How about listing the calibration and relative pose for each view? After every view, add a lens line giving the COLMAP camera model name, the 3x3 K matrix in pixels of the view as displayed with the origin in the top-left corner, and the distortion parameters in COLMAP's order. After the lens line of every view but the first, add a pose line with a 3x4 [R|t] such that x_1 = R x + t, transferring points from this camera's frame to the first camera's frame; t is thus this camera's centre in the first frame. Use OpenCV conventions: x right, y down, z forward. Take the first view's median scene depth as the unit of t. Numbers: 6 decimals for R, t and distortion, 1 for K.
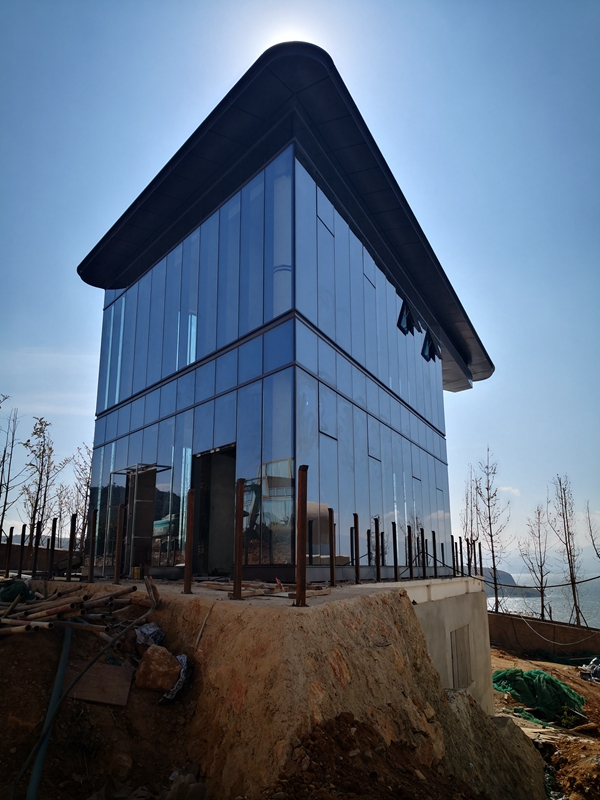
lens RADIAL K [[633.4, 0, 293.4], [0, 633.4, 405.0], [0, 0, 1]] dist [0.002073, -0.006318]
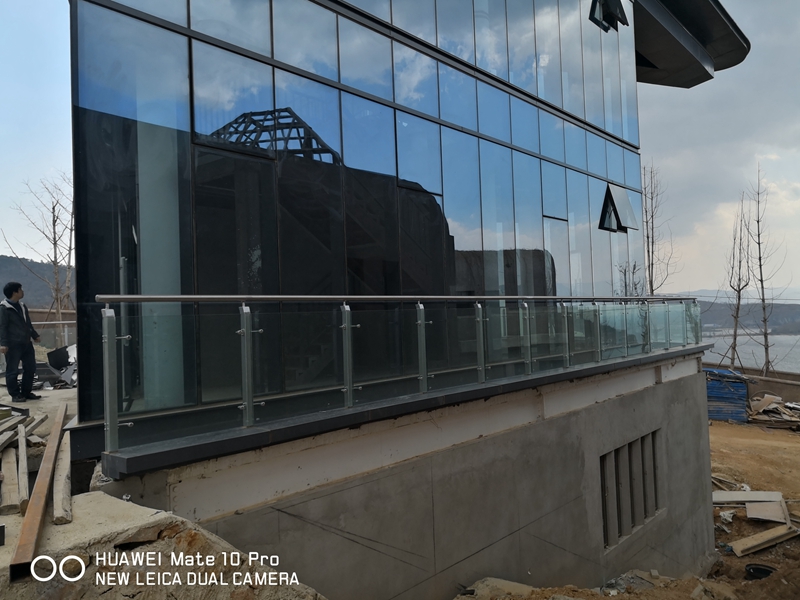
lens RADIAL K [[633.4, 0, 399.9], [0, 633.4, 299.6], [0, 0, 1]] dist [0.002073, -0.006318]
pose [[0.962918, -0.044170, -0.266154, 0.197177], [0.102373, 0.972547, 0.208978, 0.045035], [0.249617, -0.228475, 0.941005, 0.330733]]
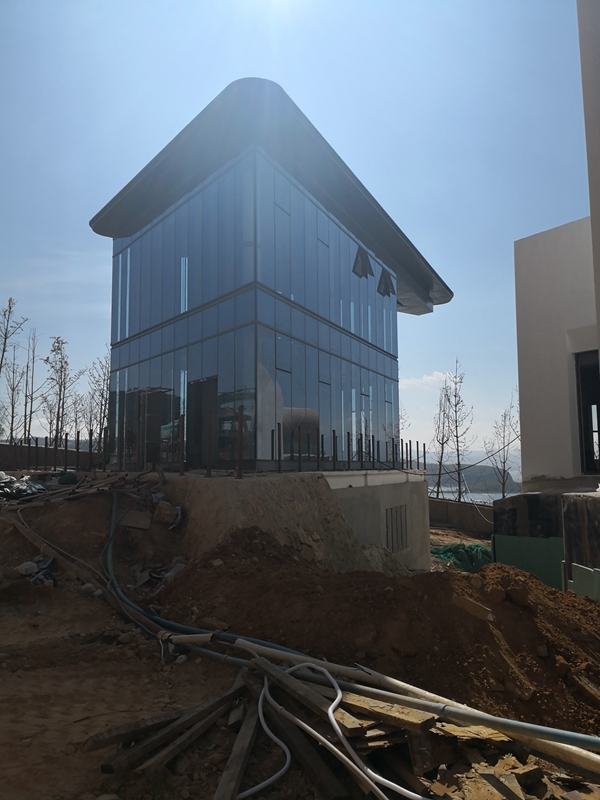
lens RADIAL K [[627.9, 0, 300.0], [0, 627.9, 400.0], [0, 0, 1]] dist [-0.005578, -0.001548]
pose [[0.999973, -0.006124, 0.003952, 0.054094], [0.005487, 0.989442, 0.144826, -0.054168], [-0.004797, -0.144800, 0.989449, -0.238308]]
